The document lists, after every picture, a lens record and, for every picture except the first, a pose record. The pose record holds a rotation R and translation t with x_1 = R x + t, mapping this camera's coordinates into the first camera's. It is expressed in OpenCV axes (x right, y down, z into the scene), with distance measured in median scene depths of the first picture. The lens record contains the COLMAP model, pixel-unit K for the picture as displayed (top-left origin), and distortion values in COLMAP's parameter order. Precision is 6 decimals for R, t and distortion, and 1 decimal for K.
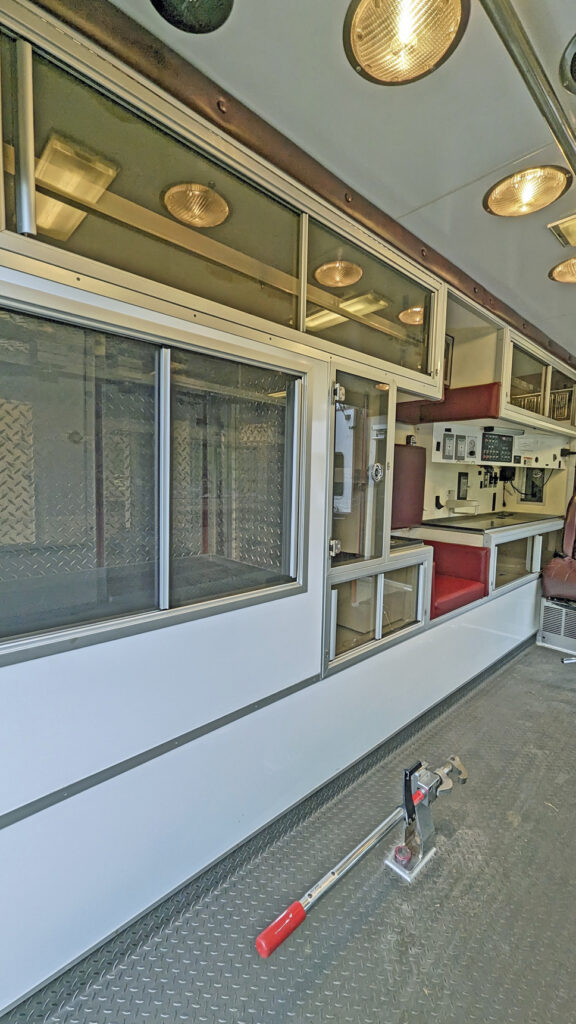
lens RADIAL K [[421.1, 0, 288.2], [0, 421.1, 512.7], [0, 0, 1]] dist [-0.002962, -0.000995]
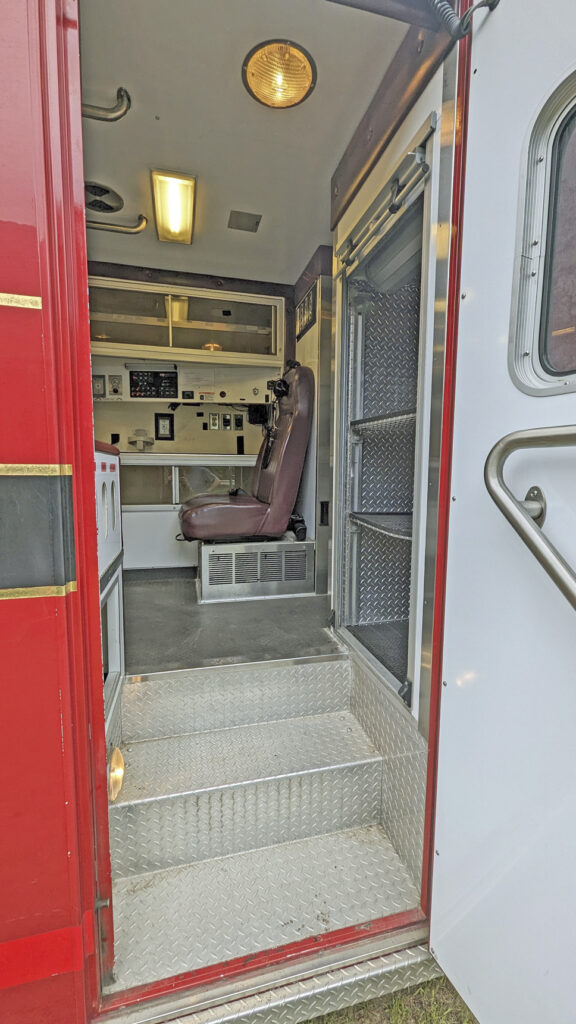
lens RADIAL K [[421.1, 0, 290.4], [0, 421.1, 517.6], [0, 0, 1]] dist [-0.002962, -0.000995]
pose [[0.877482, 0.037683, -0.478127, 1.247543], [-0.032047, 0.999287, 0.019943, 0.139843], [0.478538, -0.002177, 0.878064, 0.224251]]
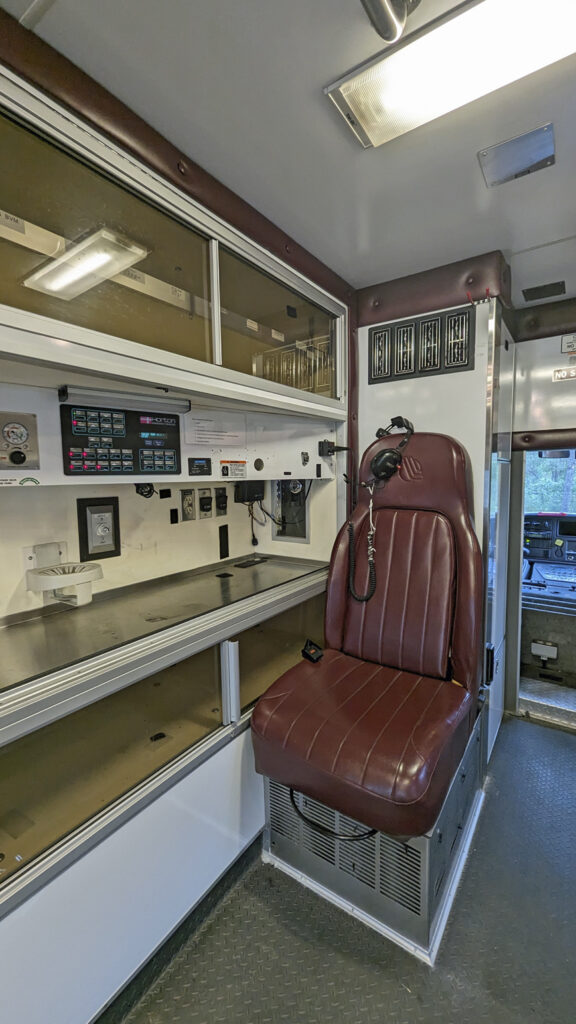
lens RADIAL K [[421.1, 0, 287.1], [0, 421.1, 513.2], [0, 0, 1]] dist [-0.002962, -0.000995]
pose [[0.975994, -0.057562, 0.210054, 0.533065], [0.057322, 0.998330, 0.007238, -0.072609], [-0.210120, 0.004976, 0.977663, 0.524042]]
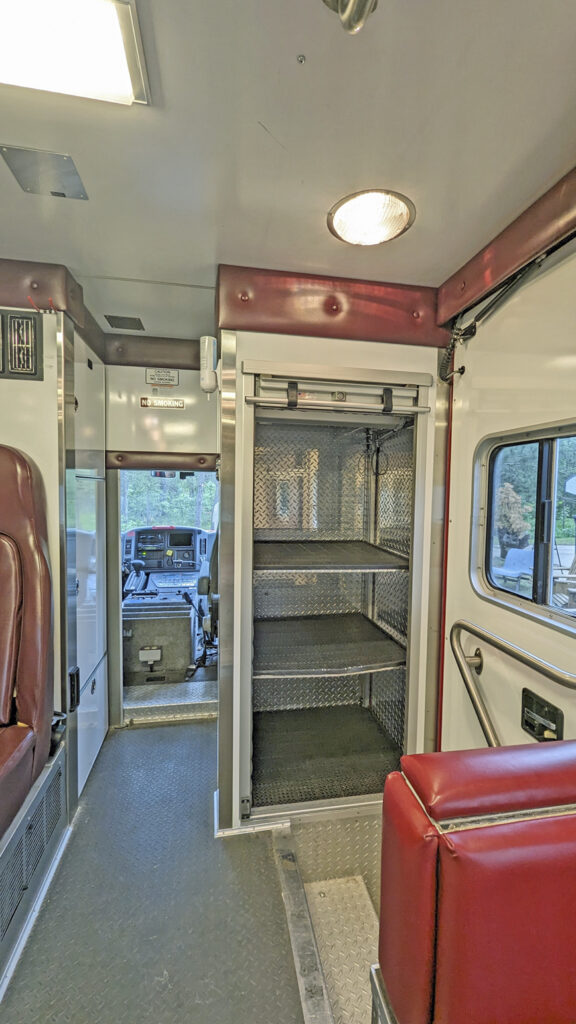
lens RADIAL K [[421.1, 0, 291.2], [0, 421.1, 512.4], [0, 0, 1]] dist [-0.002962, -0.000995]
pose [[0.535255, -0.060966, 0.842488, 0.610638], [0.073066, 0.996995, 0.025726, -0.070958], [-0.841525, 0.047787, 0.538101, 0.482830]]
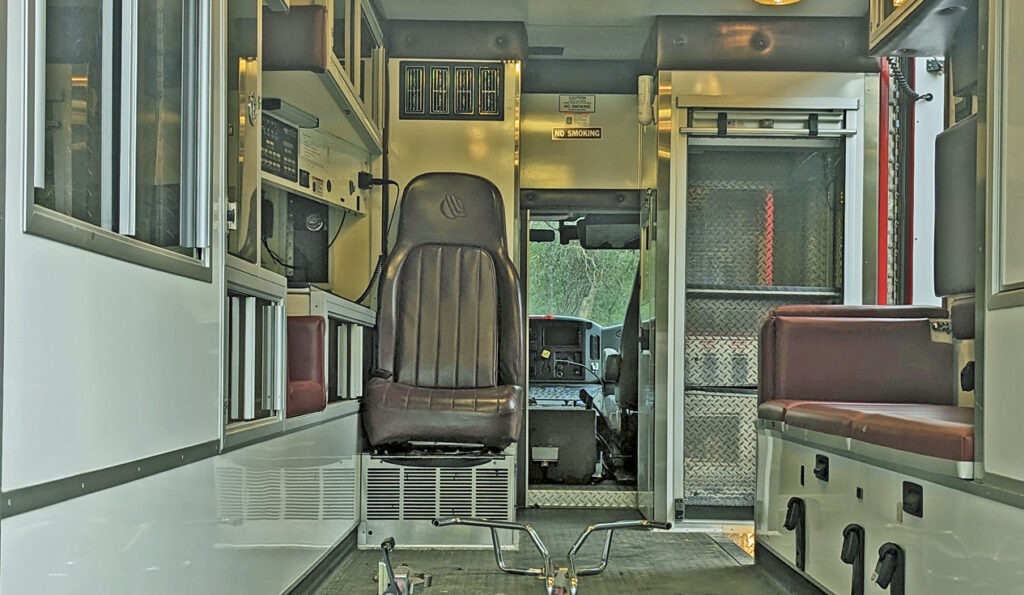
lens RADIAL K [[1347.7, 0, 515.1], [0, 1347.7, 368.8], [0, 0, 1]] dist [0.048387, 0.000000]
pose [[0.681534, -0.016058, 0.731610, -0.446876], [0.069910, 0.996615, -0.043251, 0.180507], [-0.728440, 0.080624, 0.680350, -0.238690]]
